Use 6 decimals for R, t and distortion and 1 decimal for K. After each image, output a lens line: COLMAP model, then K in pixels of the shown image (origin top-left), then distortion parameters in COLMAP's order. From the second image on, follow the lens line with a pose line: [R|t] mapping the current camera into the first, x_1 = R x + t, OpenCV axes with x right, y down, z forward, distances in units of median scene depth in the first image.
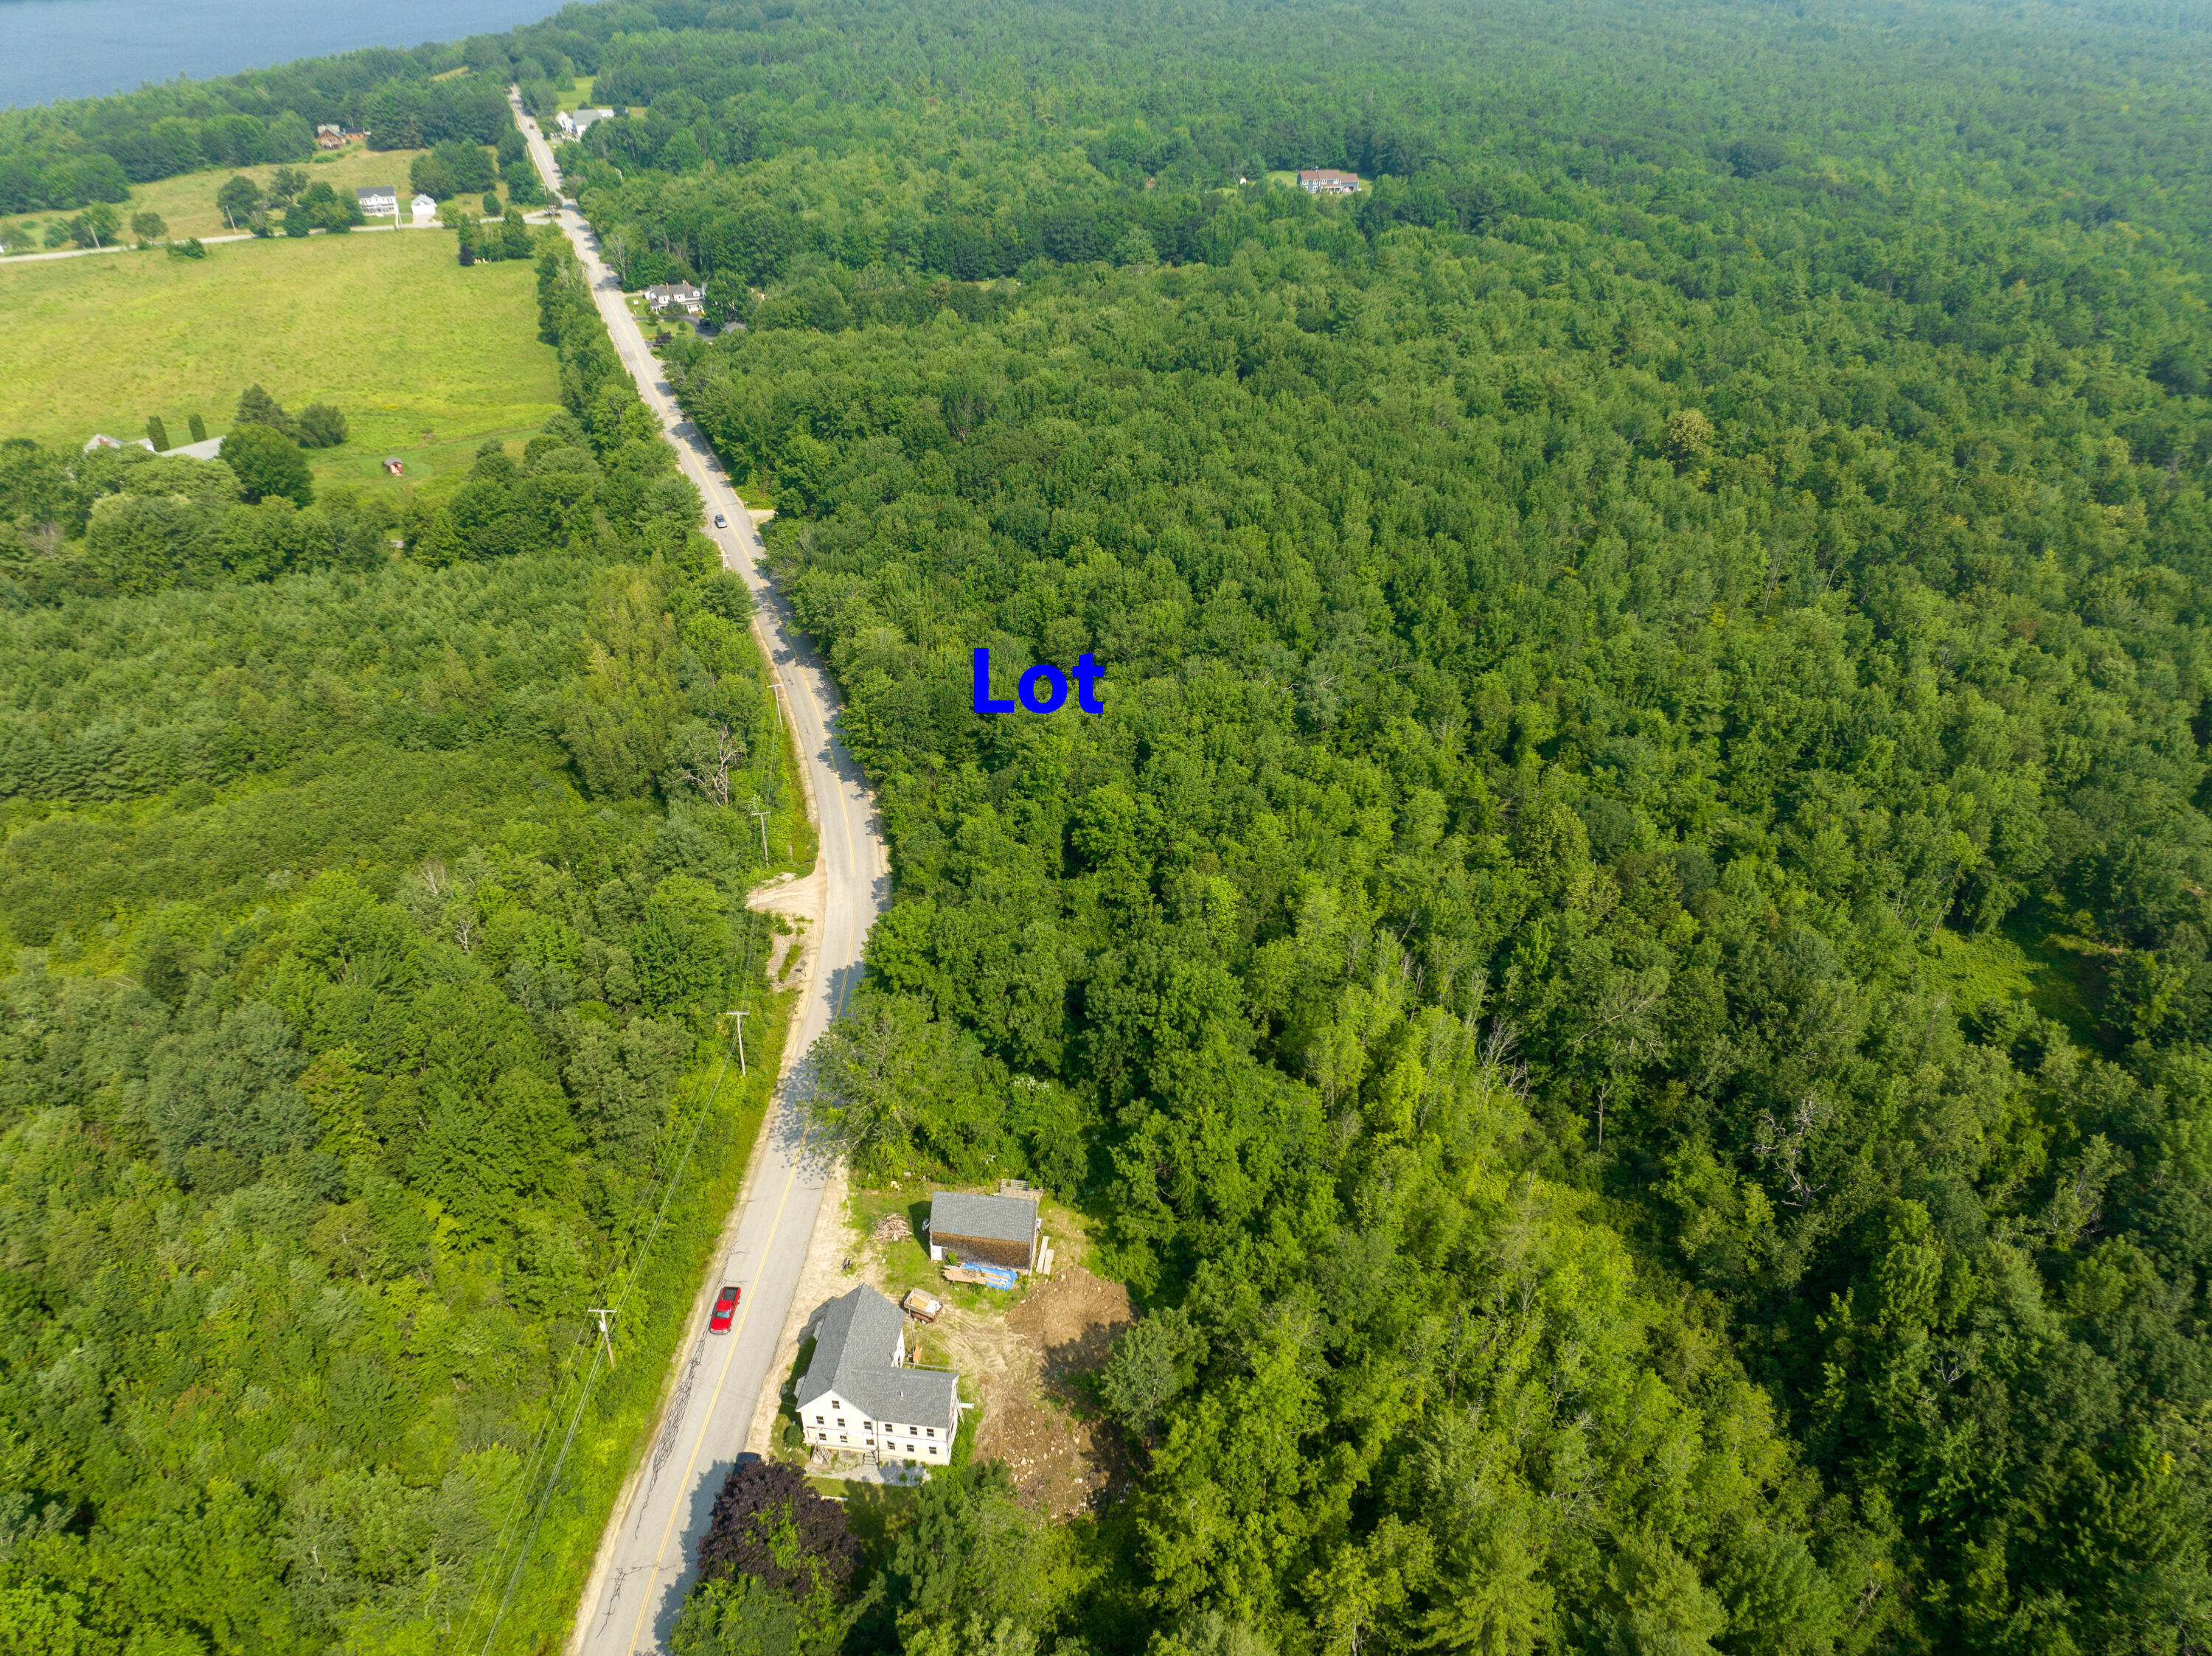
lens RADIAL K [[1559.7, 0, 1114.4], [0, 1559.7, 827.6], [0, 0, 1]] dist [-0.047841, 0.024623]
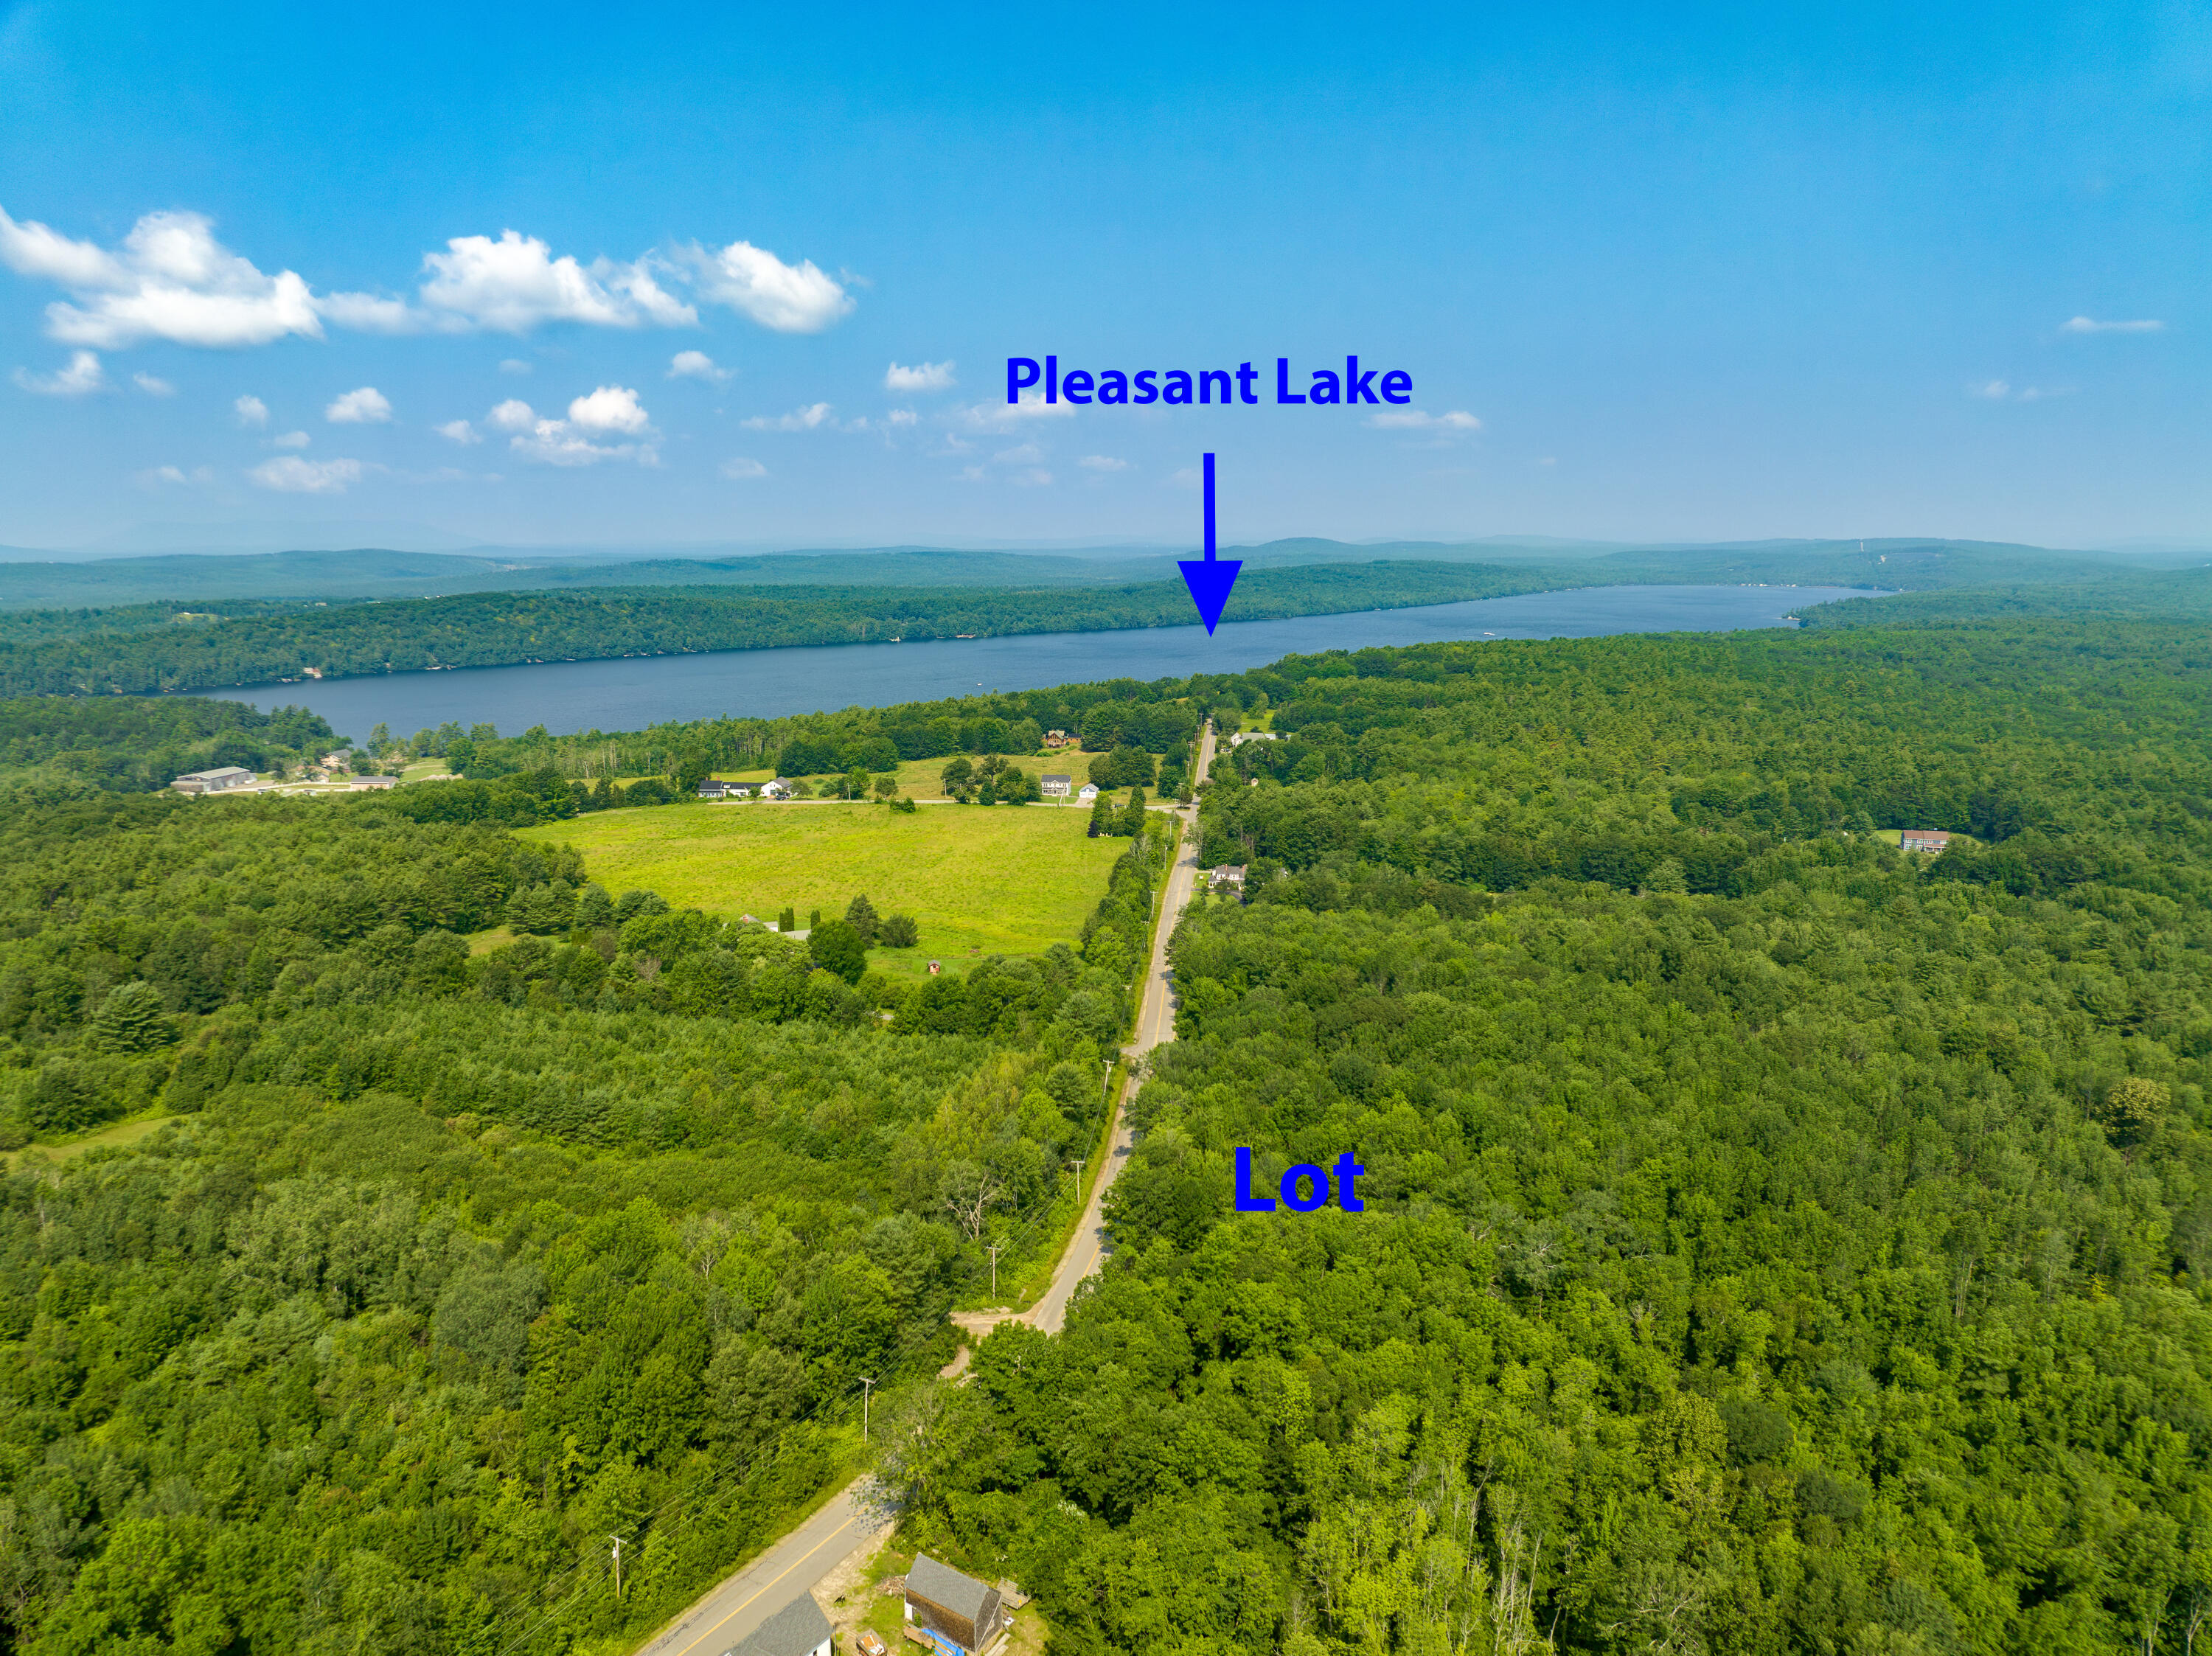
lens RADIAL K [[1559.7, 0, 1110.7], [0, 1559.7, 829.9], [0, 0, 1]] dist [-0.047841, 0.024623]
pose [[0.893456, 0.080771, -0.441828, 0.162197], [-0.241417, 0.915879, -0.320756, 0.026569], [0.378753, 0.393246, 0.837797, -0.037895]]
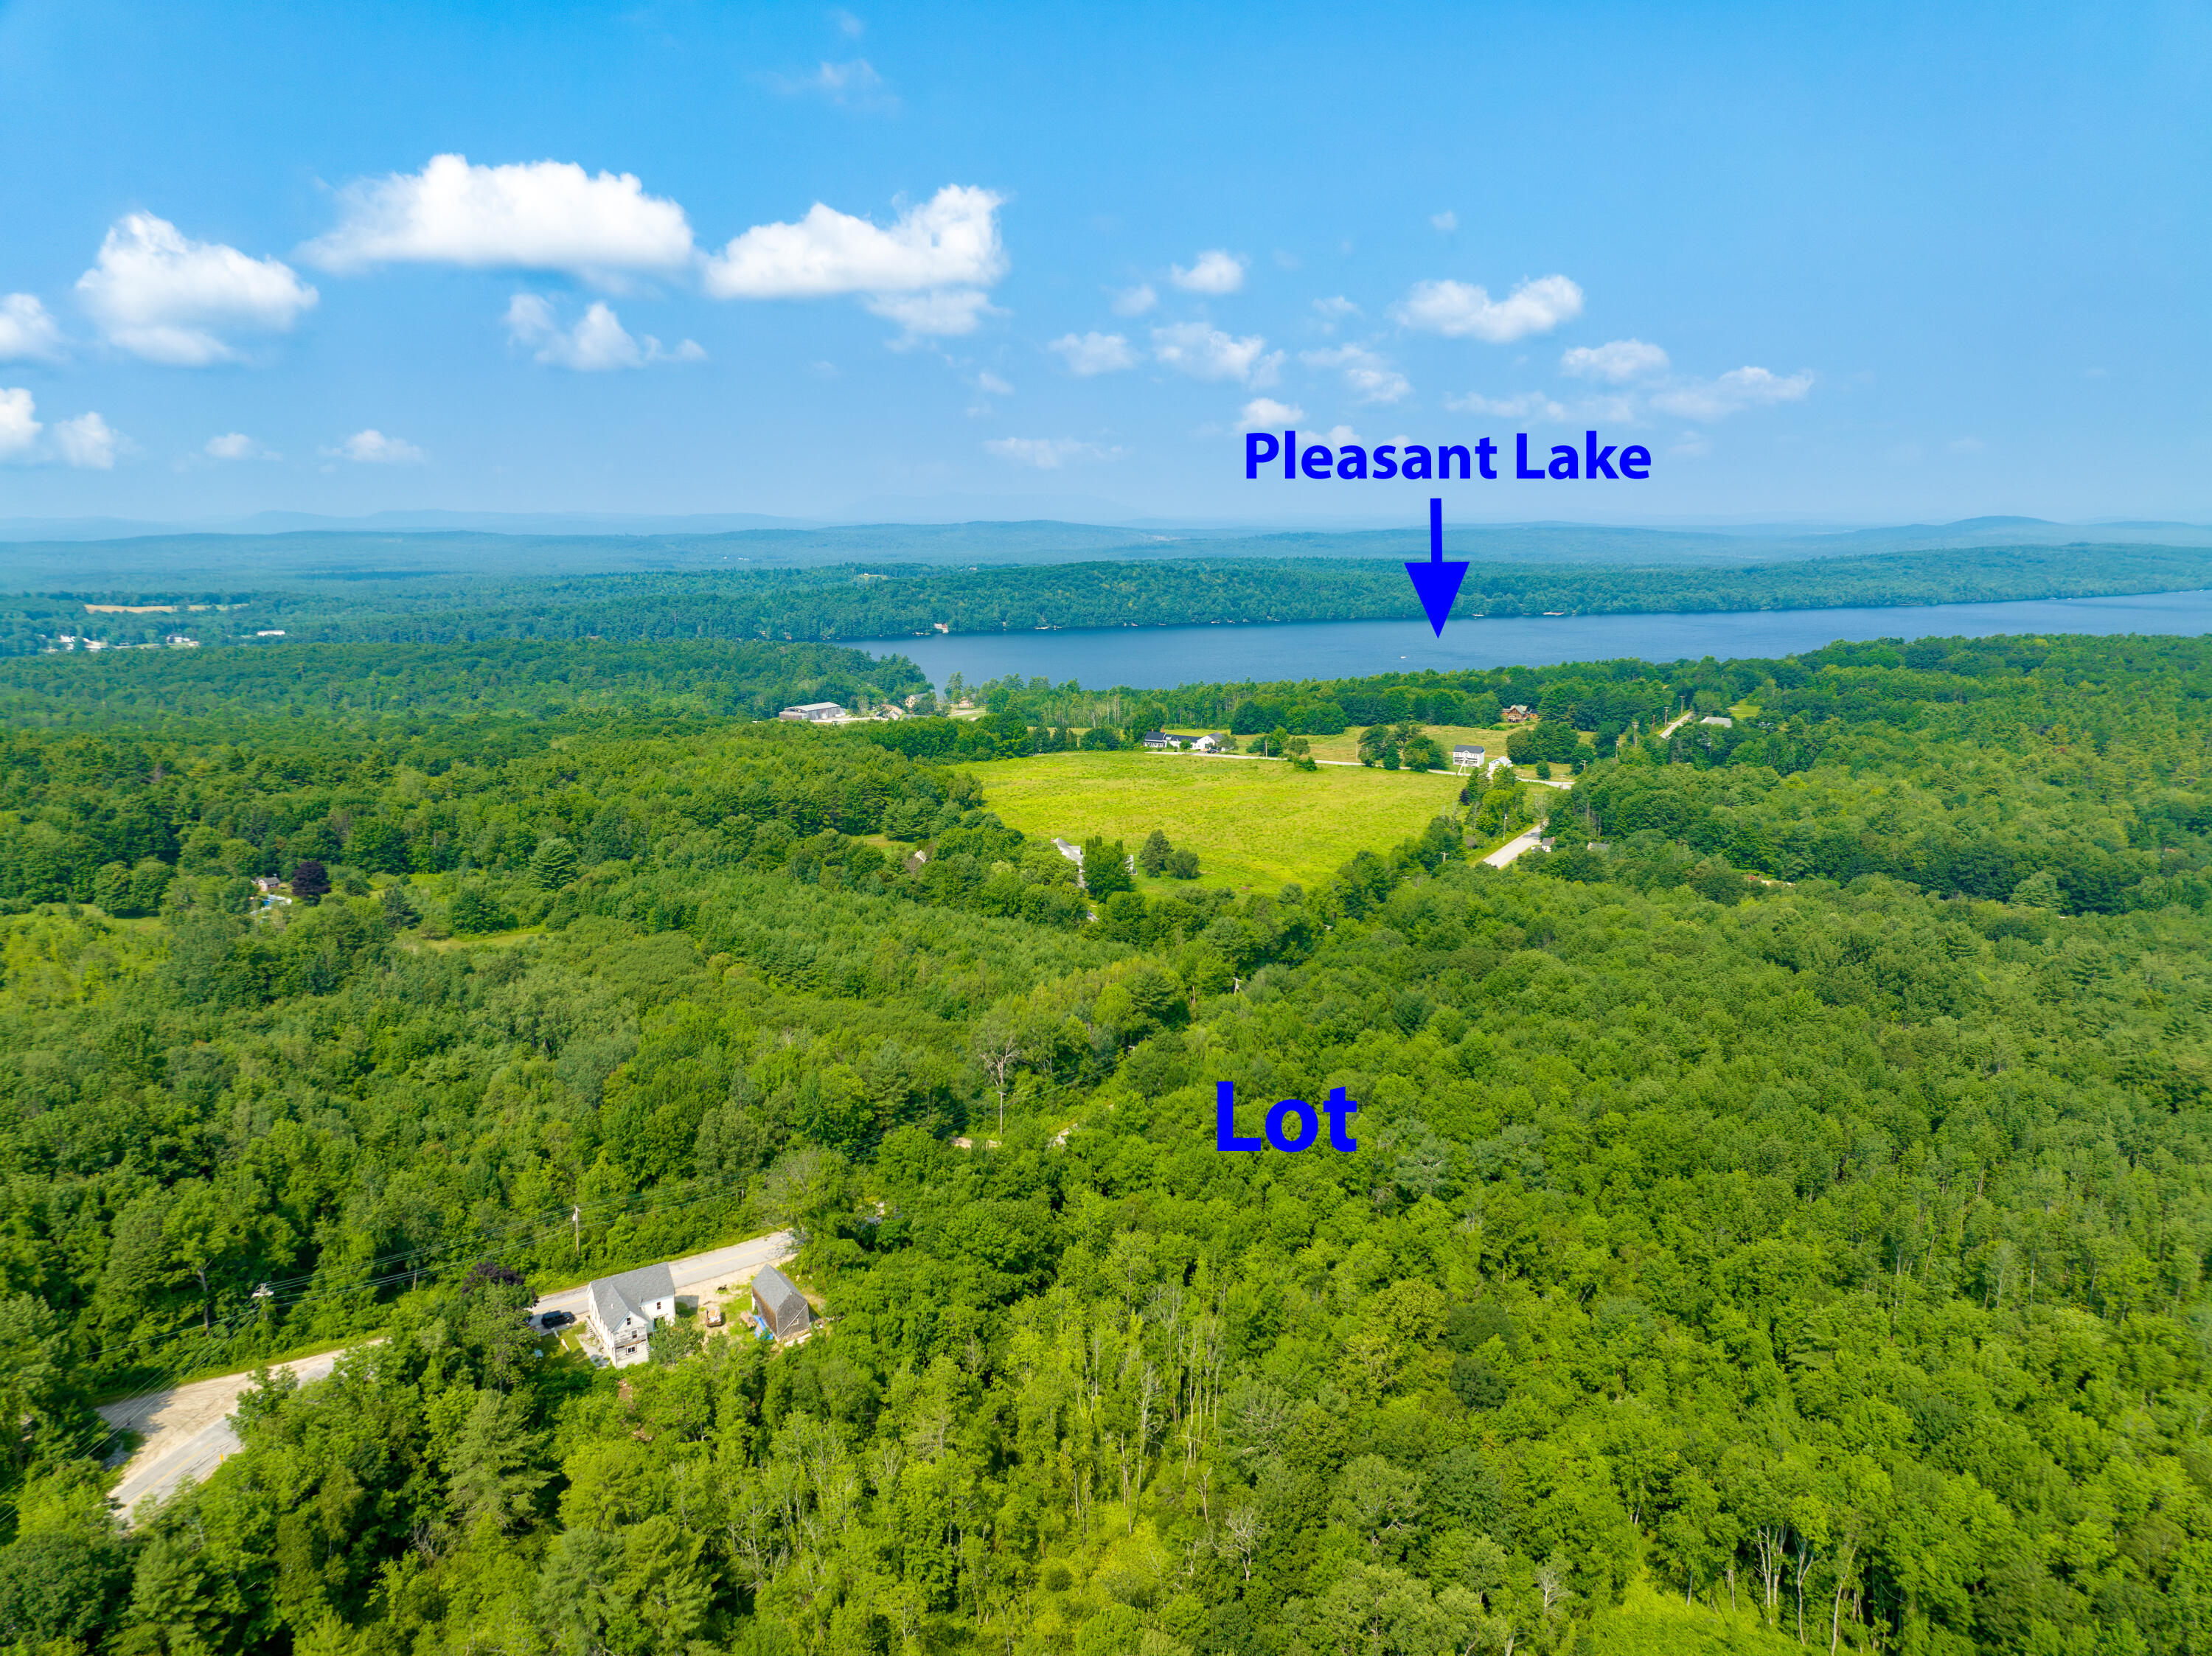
lens RADIAL K [[1559.7, 0, 1100.3], [0, 1559.7, 827.6], [0, 0, 1]] dist [-0.047841, 0.024623]
pose [[0.636824, 0.151013, -0.756076, 0.412717], [-0.415938, 0.892983, -0.171977, -0.008883], [0.649192, 0.424000, 0.631485, 0.018778]]
